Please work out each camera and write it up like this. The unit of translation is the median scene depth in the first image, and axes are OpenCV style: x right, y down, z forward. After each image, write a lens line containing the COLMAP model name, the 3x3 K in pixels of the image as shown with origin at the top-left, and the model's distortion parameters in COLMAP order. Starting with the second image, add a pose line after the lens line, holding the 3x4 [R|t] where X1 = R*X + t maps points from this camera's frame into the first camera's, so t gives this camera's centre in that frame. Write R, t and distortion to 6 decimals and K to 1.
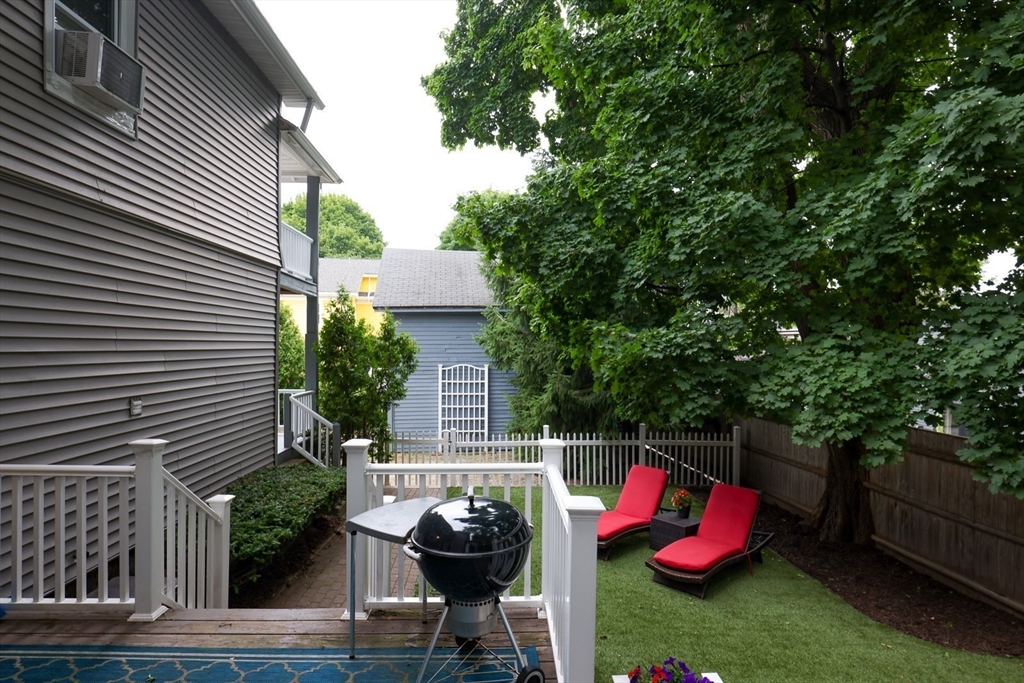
lens RADIAL K [[568.0, 0, 511.2], [0, 568.0, 342.2], [0, 0, 1]] dist [-0.002744, 0.000633]
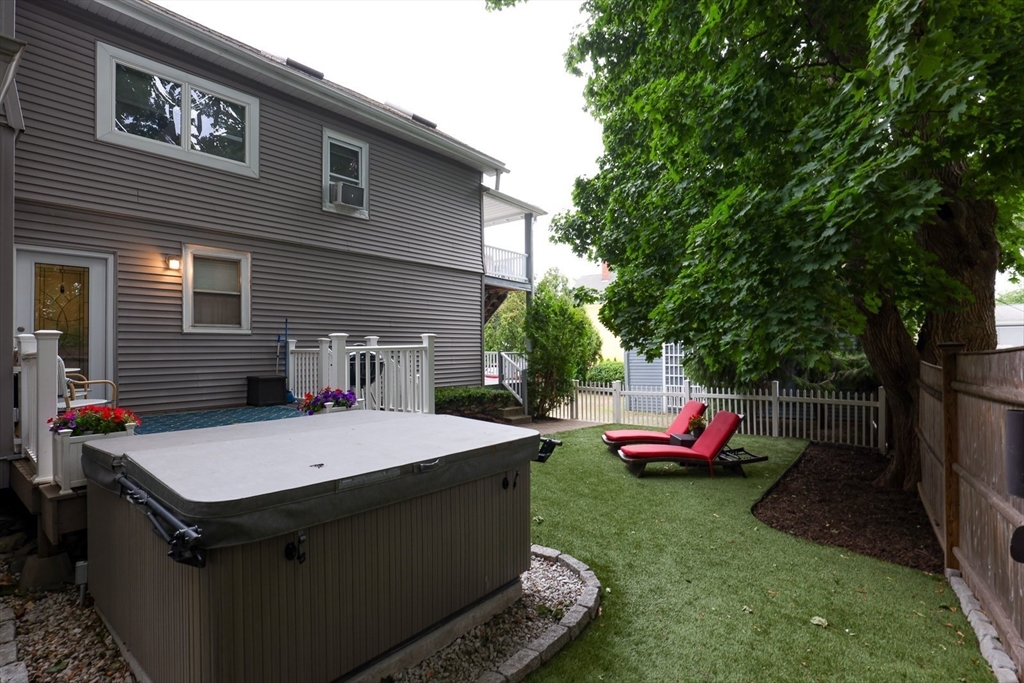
lens RADIAL K [[498.8, 0, 510.5], [0, 498.8, 345.2], [0, 0, 1]] dist [-0.001238, -0.000324]
pose [[0.762886, -0.019037, -0.646253, 0.615185], [0.017968, 0.999805, -0.008241, 0.096510], [0.646284, -0.005325, 0.763079, -0.085218]]
